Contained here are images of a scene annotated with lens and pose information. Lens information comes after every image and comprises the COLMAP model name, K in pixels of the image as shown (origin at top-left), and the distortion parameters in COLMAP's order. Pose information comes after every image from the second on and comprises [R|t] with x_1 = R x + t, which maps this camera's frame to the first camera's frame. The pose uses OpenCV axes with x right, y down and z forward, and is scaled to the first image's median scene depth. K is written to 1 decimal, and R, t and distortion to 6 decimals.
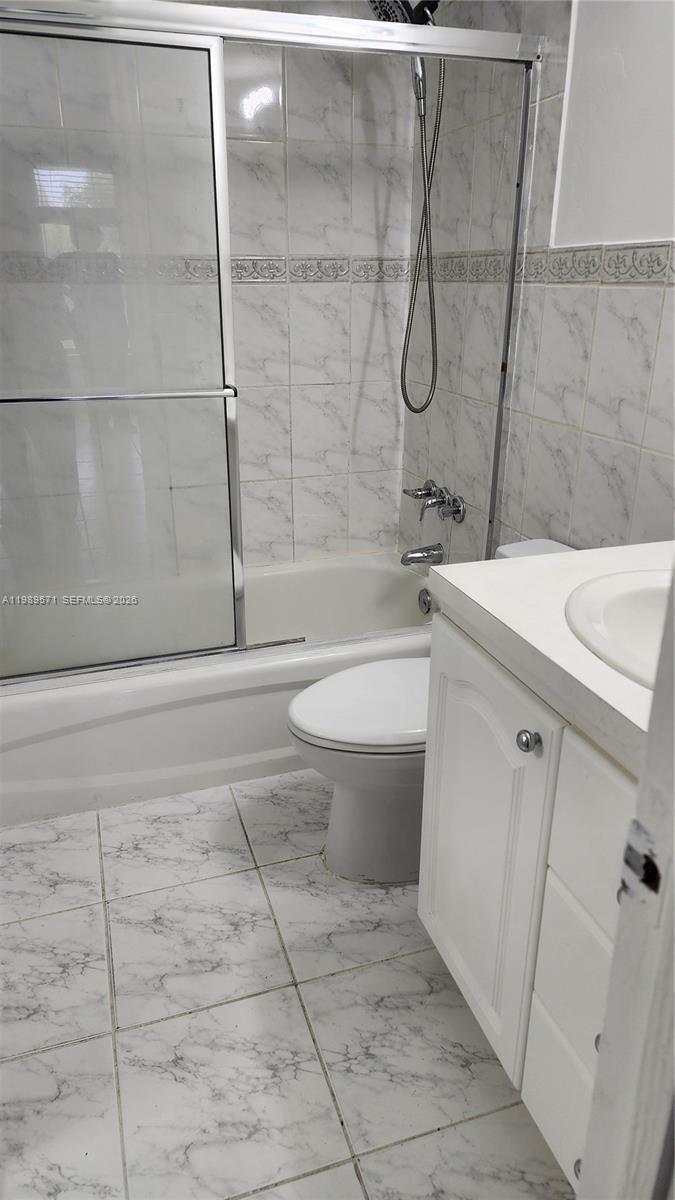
lens RADIAL K [[815.5, 0, 336.0], [0, 815.5, 572.2], [0, 0, 1]] dist [0.080665, -0.077812]
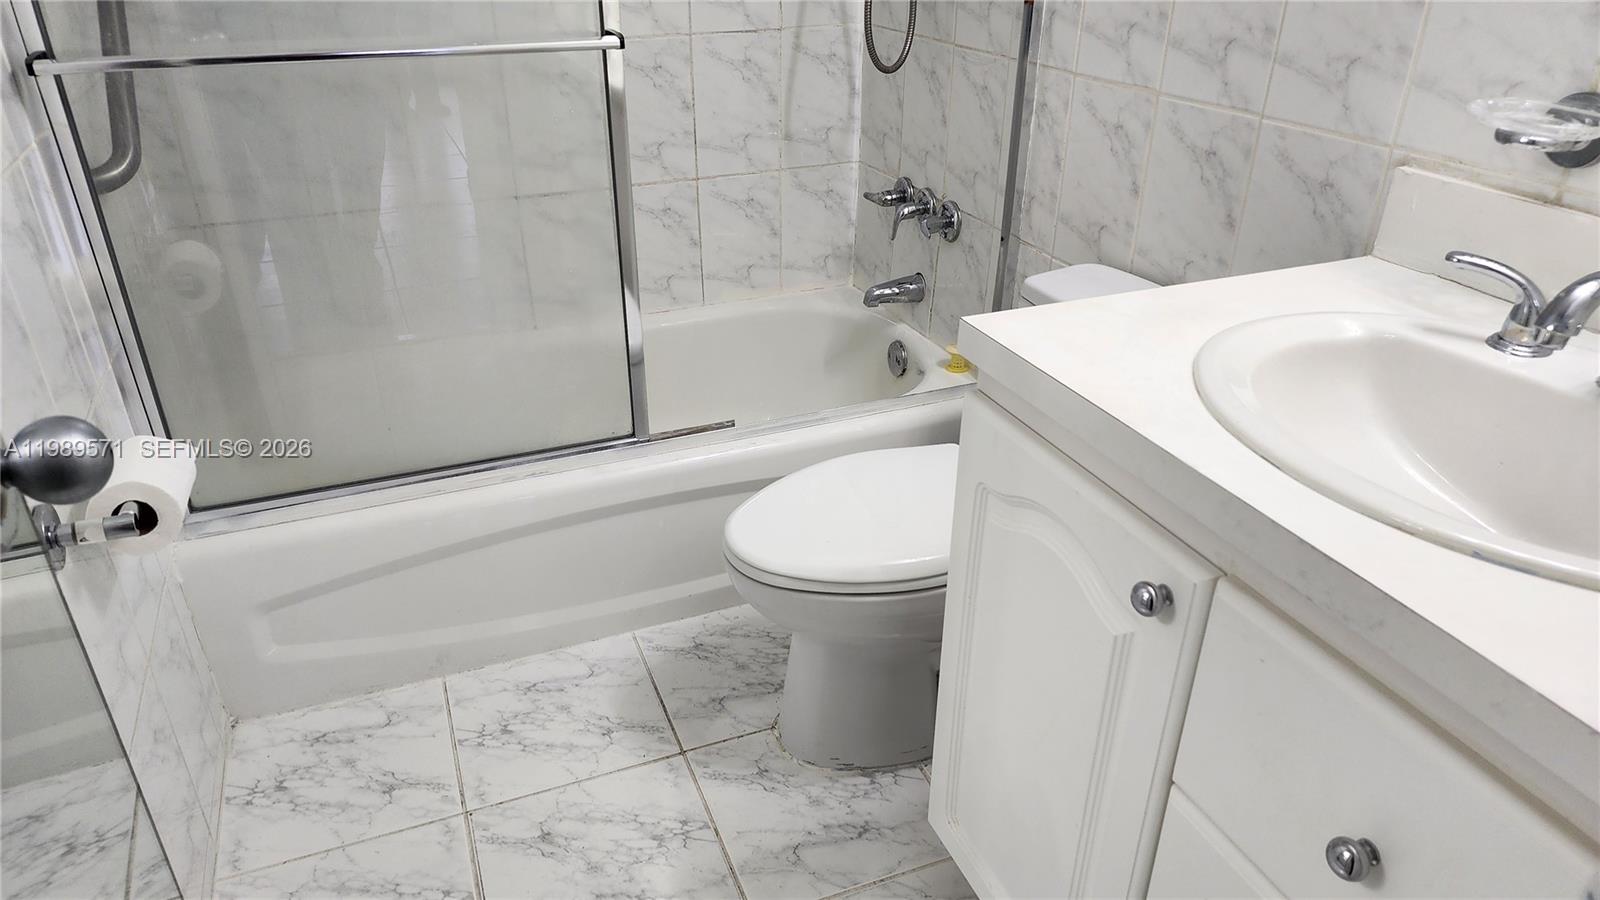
lens RADIAL K [[1087.3, 0, 775.1], [0, 1087.3, 446.9], [0, 0, 1]] dist [0.080665, -0.077812]
pose [[0.998784, -0.029760, 0.039309, -0.044600], [0.024550, 0.991605, 0.126953, -0.012446], [-0.042757, -0.125834, 0.991130, 0.107153]]
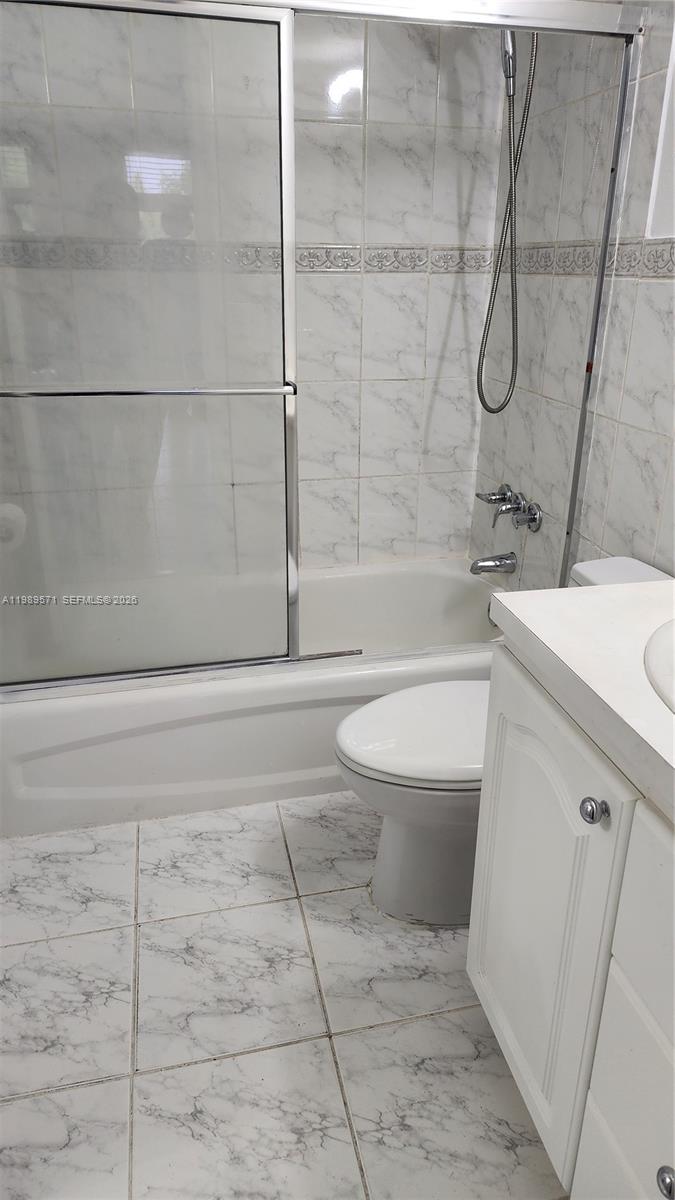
lens RADIAL K [[815.5, 0, 356.8], [0, 815.5, 562.2], [0, 0, 1]] dist [0.080665, -0.077812]
pose [[0.996675, 0.039329, -0.071359, 0.021108], [-0.039214, 0.999226, 0.003015, -0.025876], [0.071422, -0.000207, 0.997446, 0.065612]]
